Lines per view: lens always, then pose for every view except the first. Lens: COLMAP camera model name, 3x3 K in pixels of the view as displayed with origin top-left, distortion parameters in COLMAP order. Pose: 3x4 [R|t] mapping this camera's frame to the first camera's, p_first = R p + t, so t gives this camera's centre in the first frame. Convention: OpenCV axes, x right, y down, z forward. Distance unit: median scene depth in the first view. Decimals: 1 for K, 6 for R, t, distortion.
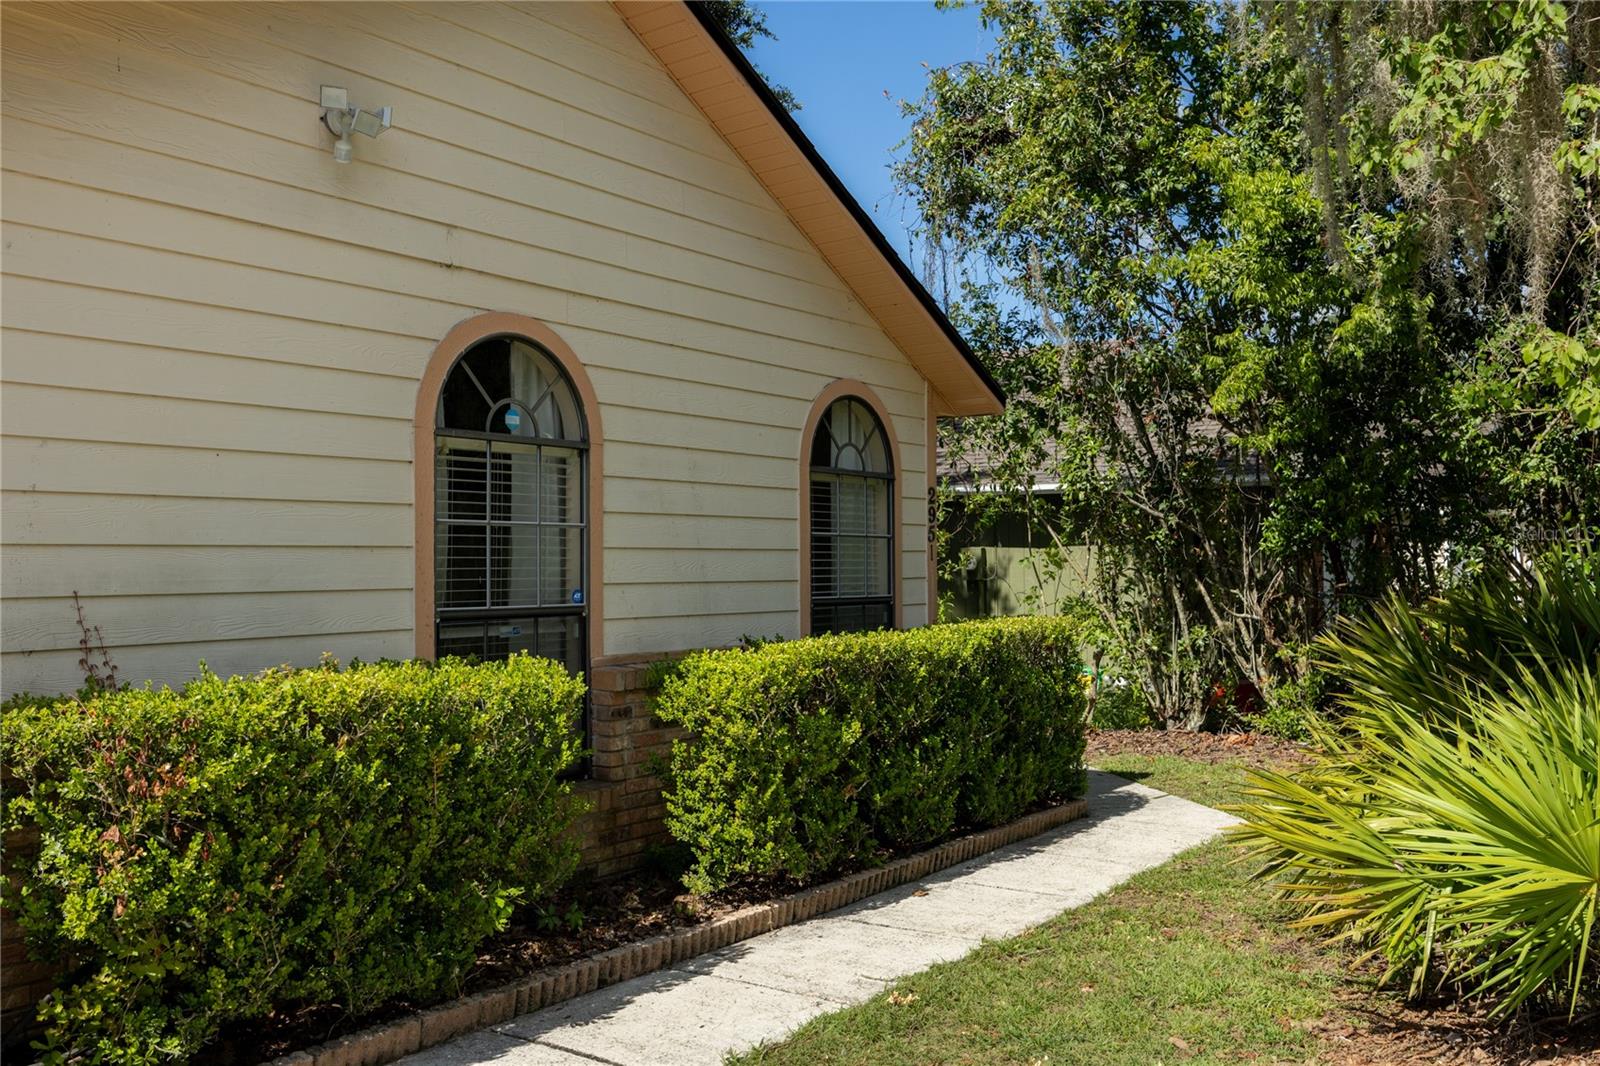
lens RADIAL K [[1411.9, 0, 801.1], [0, 1411.9, 540.3], [0, 0, 1]] dist [0.002520, -0.001607]
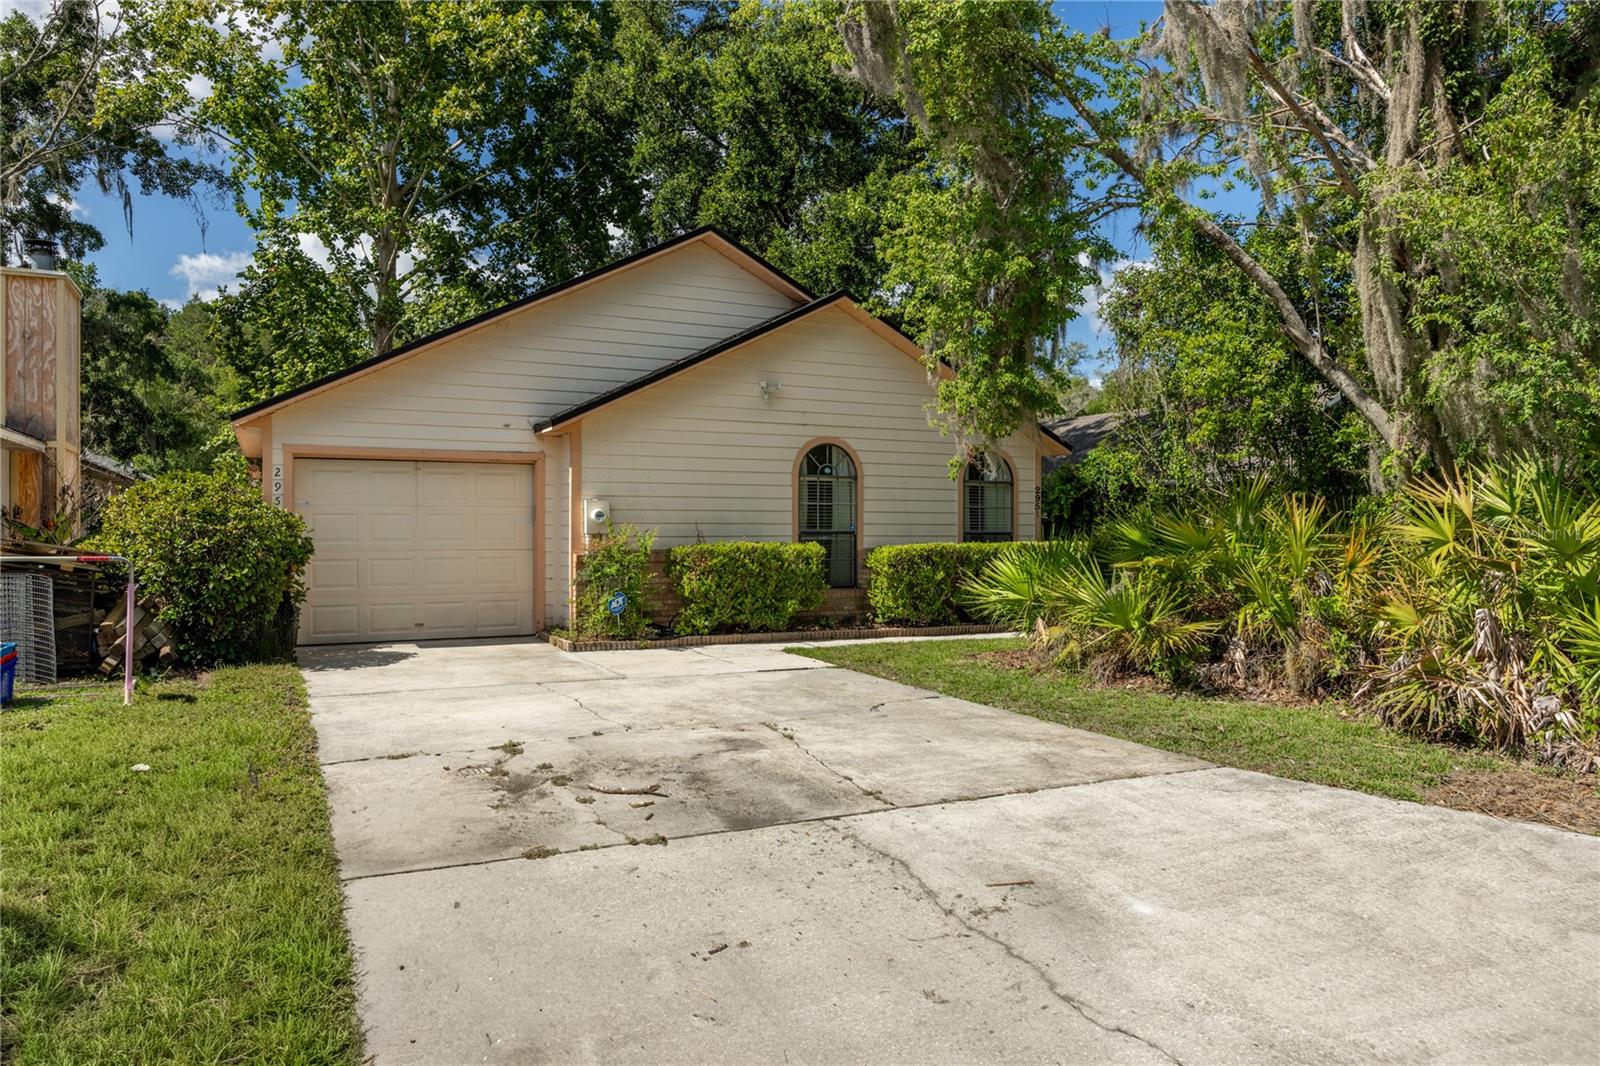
lens RADIAL K [[1106.4, 0, 799.7], [0, 1106.4, 528.3], [0, 0, 1]] dist [0.000319, 0.000007]
pose [[0.880757, 0.003273, -0.473557, 0.969450], [0.002499, 0.999930, 0.011559, 0.015087], [0.473562, -0.011364, 0.880687, -1.275012]]
